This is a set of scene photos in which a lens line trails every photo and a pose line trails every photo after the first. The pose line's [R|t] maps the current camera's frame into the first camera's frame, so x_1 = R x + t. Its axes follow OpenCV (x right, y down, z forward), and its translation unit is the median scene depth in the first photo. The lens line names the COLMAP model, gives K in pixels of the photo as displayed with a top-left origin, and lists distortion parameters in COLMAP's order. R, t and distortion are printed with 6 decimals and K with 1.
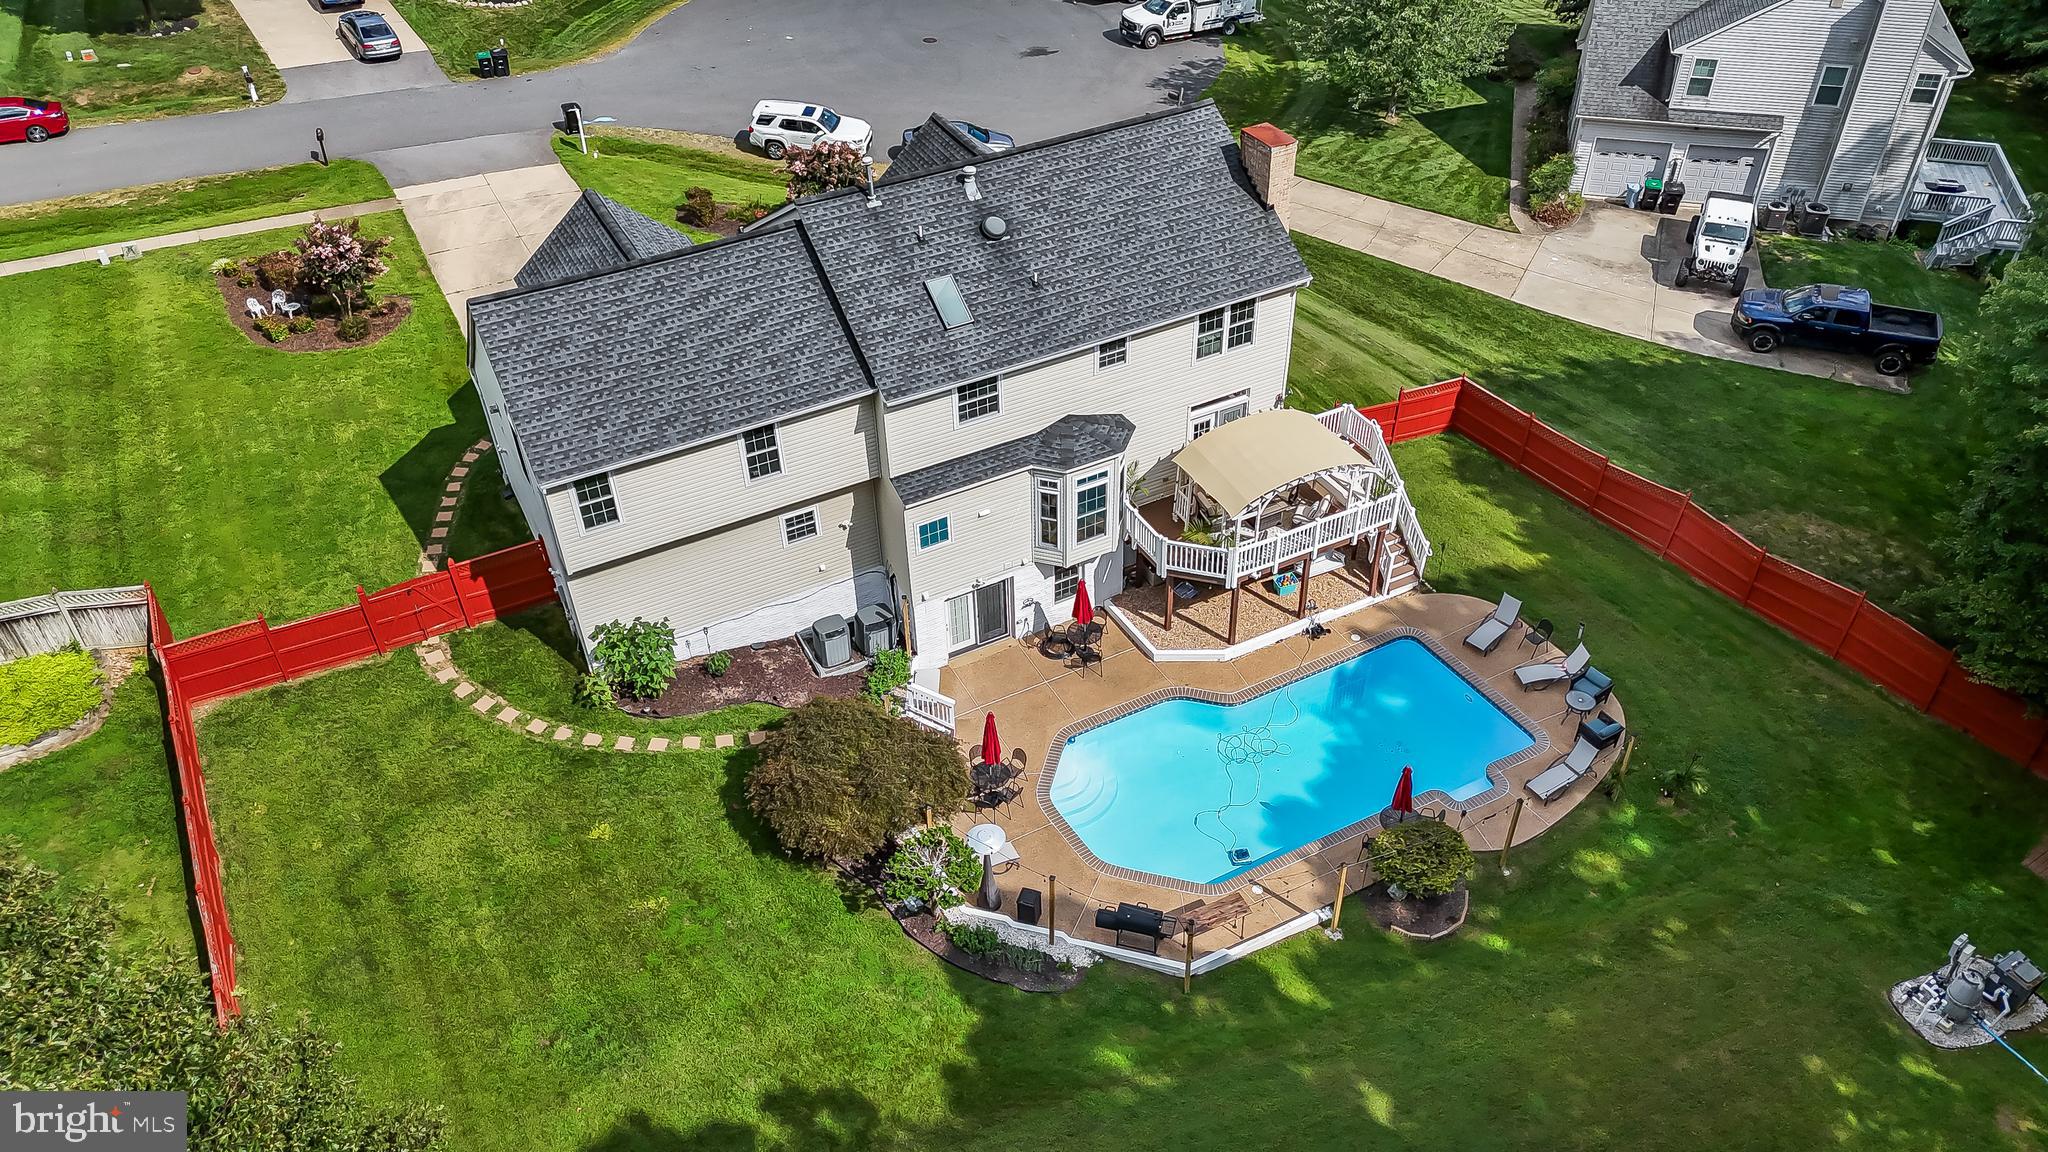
lens RADIAL K [[1506.1, 0, 1024.2], [0, 1506.1, 576.7], [0, 0, 1]] dist [0.053267, -0.019359]
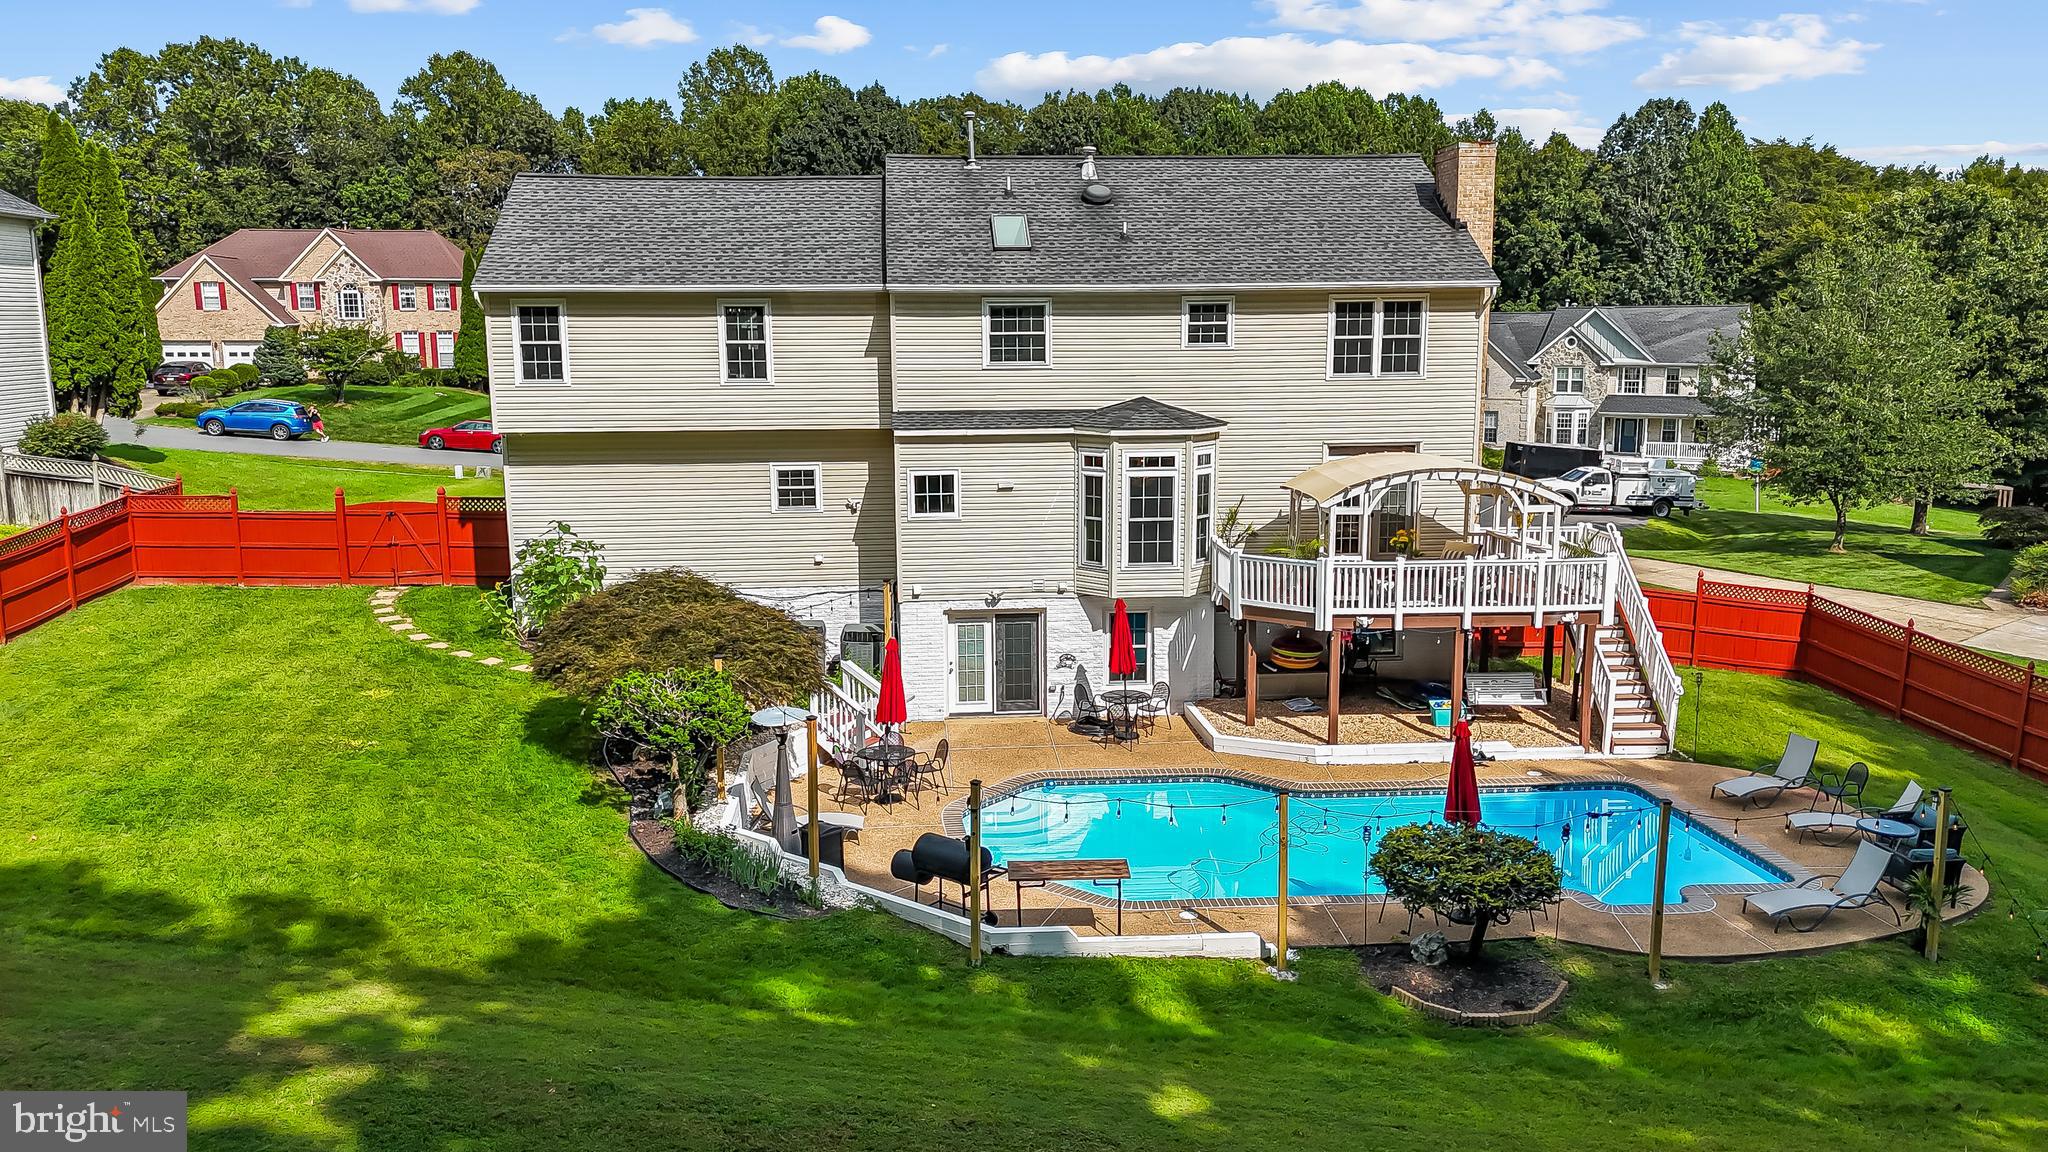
lens RADIAL K [[1506.1, 0, 1024.0], [0, 1506.1, 572.9], [0, 0, 1]] dist [0.053267, -0.019359]
pose [[0.921057, 0.082563, -0.380574, 0.278727], [-0.259515, 0.858774, -0.441767, 0.333539], [0.290354, 0.505658, 0.812407, 0.395549]]
